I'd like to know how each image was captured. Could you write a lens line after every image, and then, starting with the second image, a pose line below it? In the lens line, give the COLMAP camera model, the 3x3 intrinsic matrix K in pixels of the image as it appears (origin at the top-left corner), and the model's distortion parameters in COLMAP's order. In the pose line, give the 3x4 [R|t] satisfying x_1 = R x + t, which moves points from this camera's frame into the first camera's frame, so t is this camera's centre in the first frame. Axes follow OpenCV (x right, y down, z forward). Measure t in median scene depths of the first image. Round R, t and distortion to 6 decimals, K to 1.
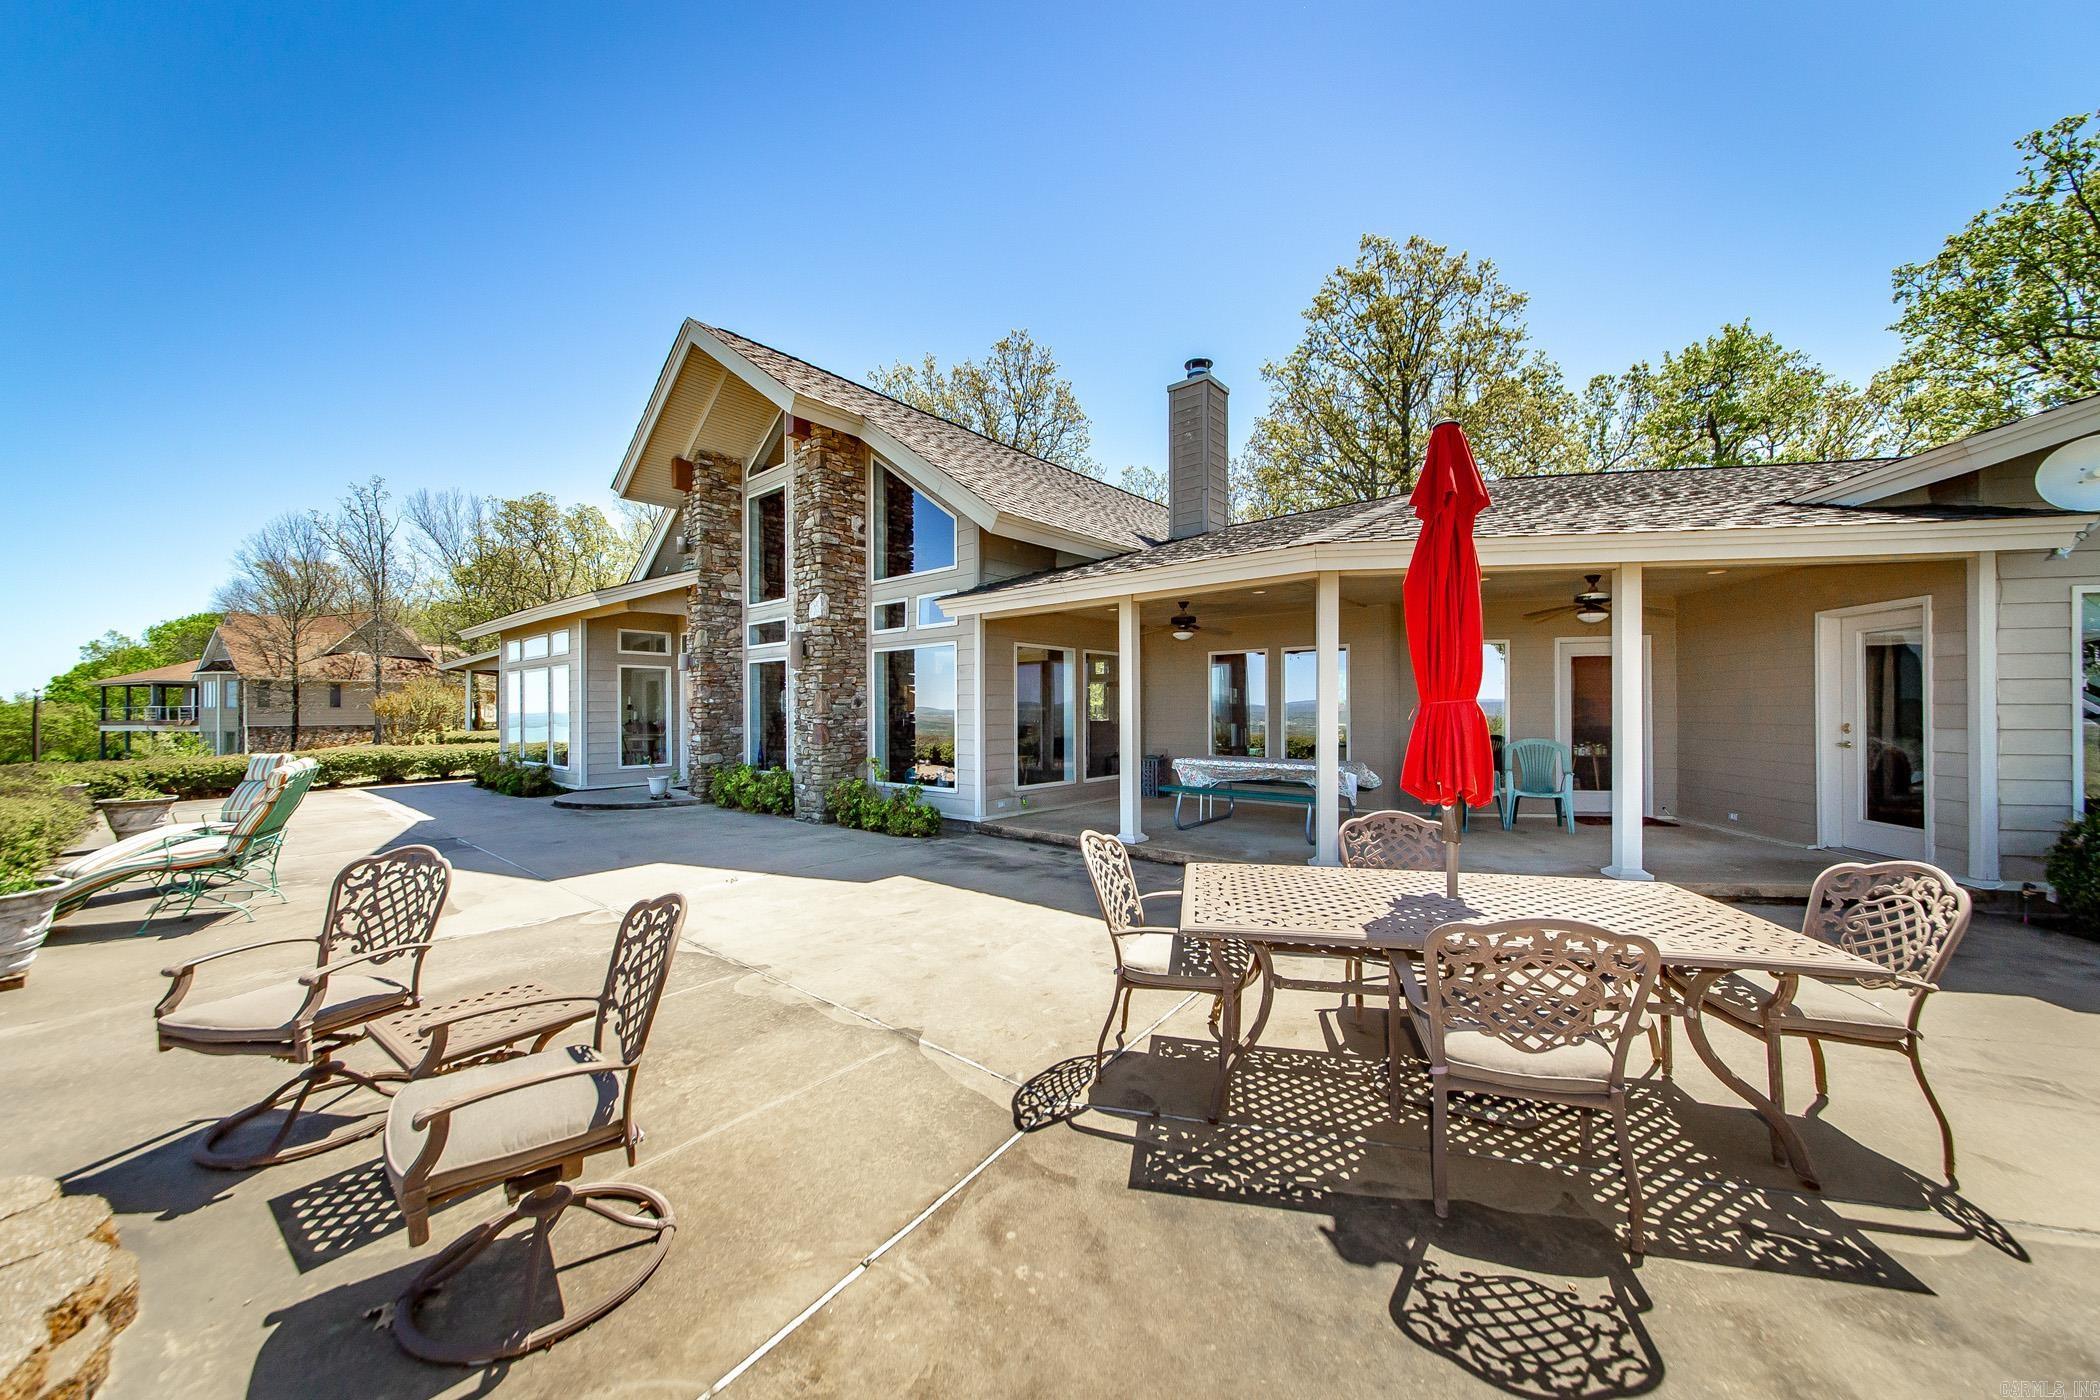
lens RADIAL K [[770.7, 0, 1033.2], [0, 770.7, 700.2], [0, 0, 1]] dist [0.000948, 0.000352]
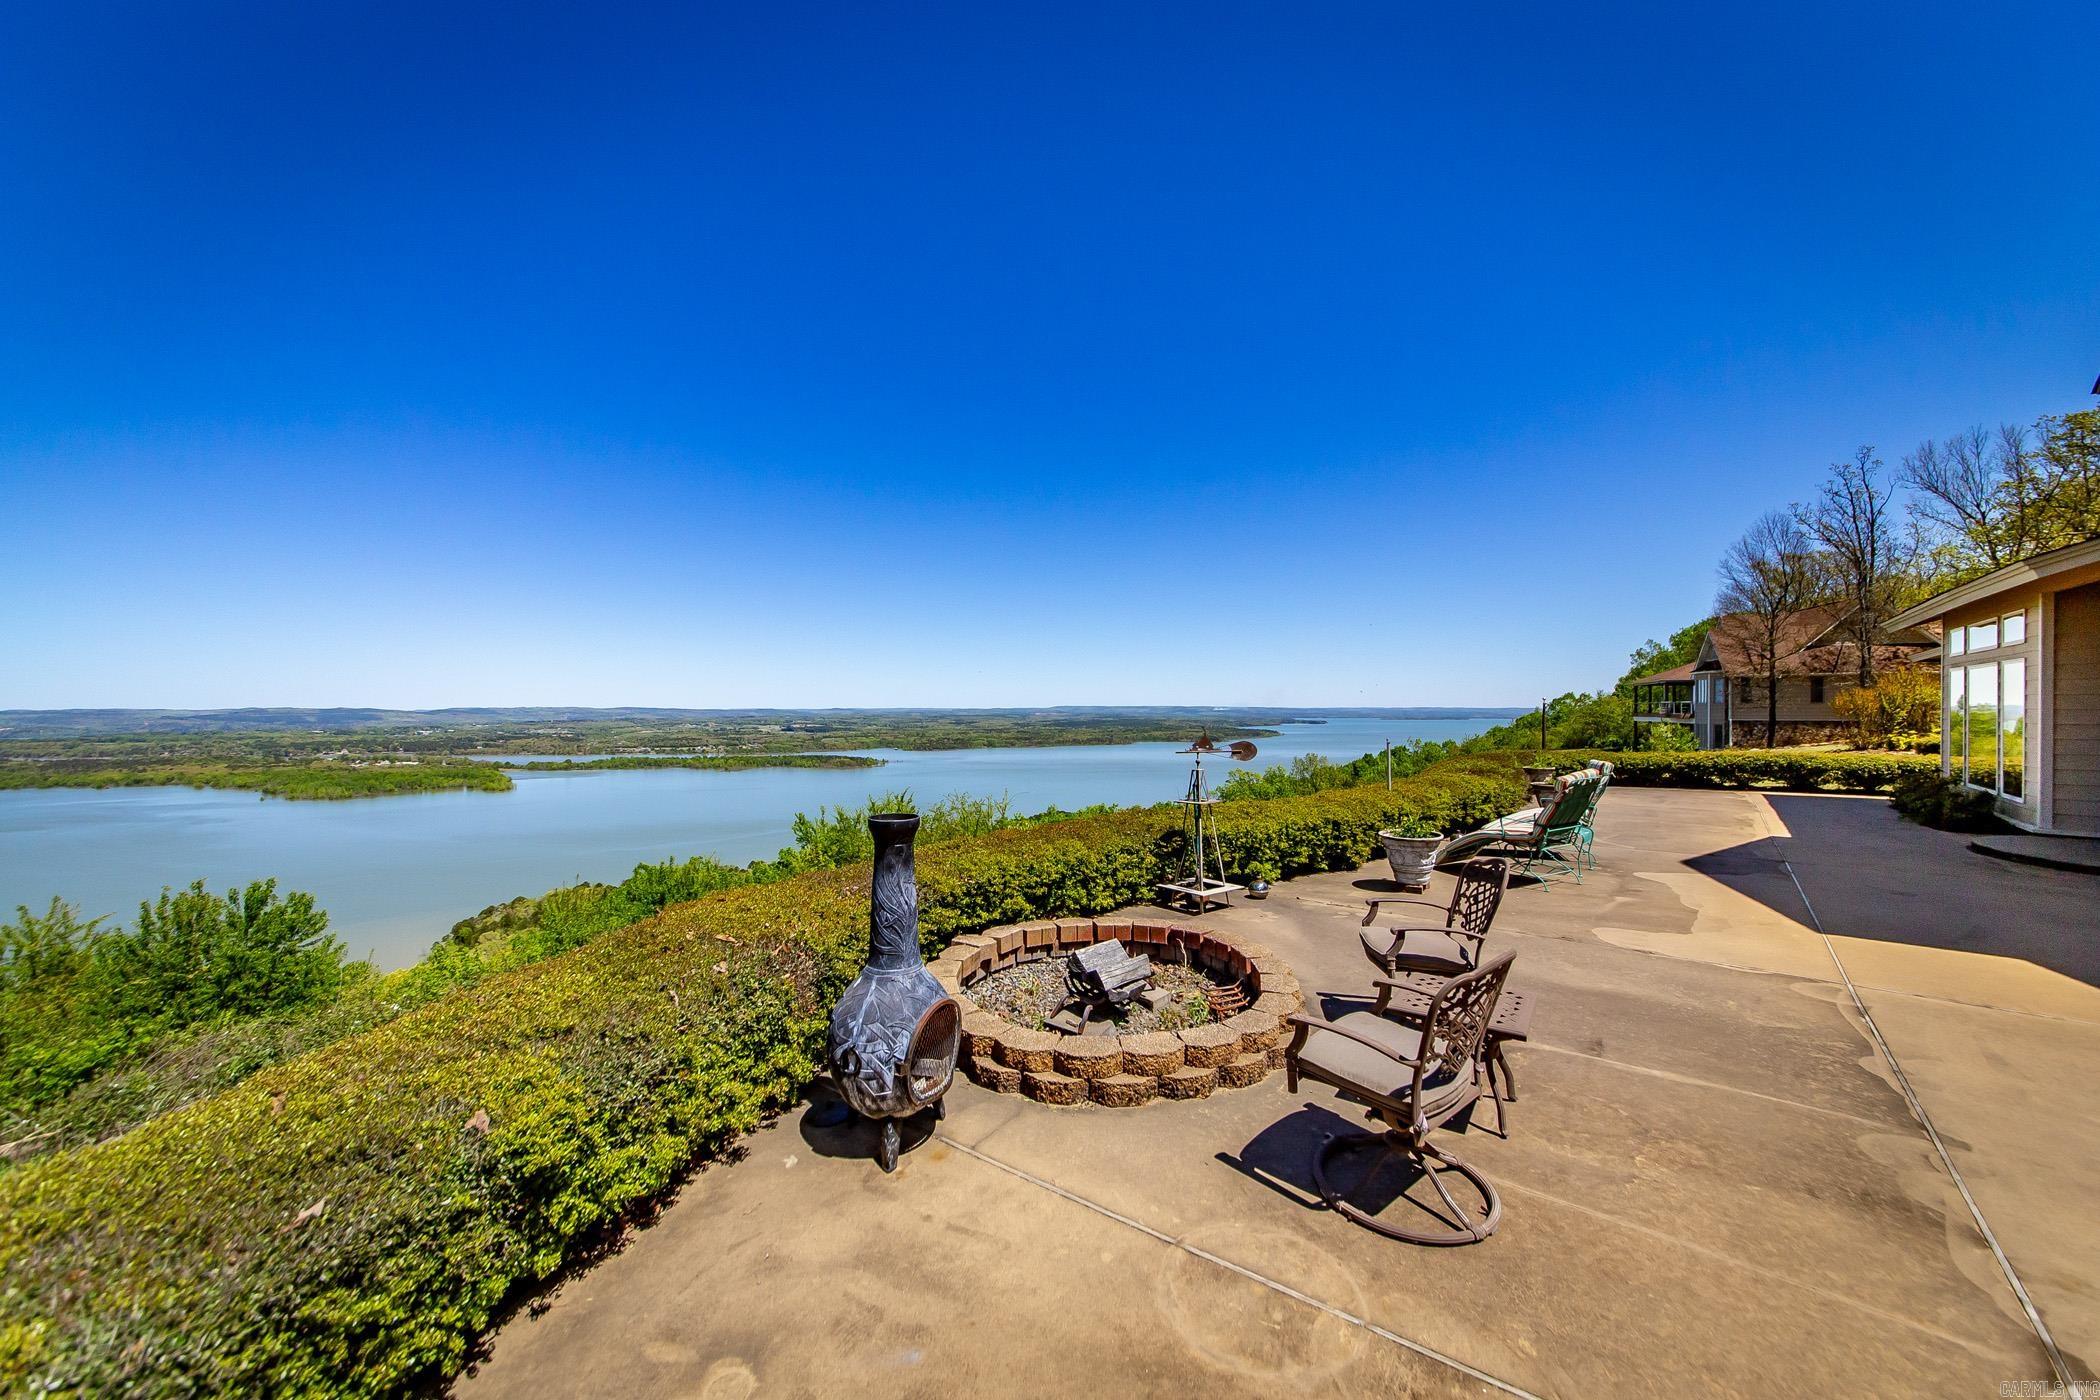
lens RADIAL K [[770.7, 0, 1033.2], [0, 770.7, 700.2], [0, 0, 1]] dist [0.000948, 0.000352]
pose [[-0.064610, 0.003935, -0.997903, 0.136009], [0.029626, 0.999559, 0.002024, -0.025848], [0.997471, -0.029433, -0.064698, 0.083178]]
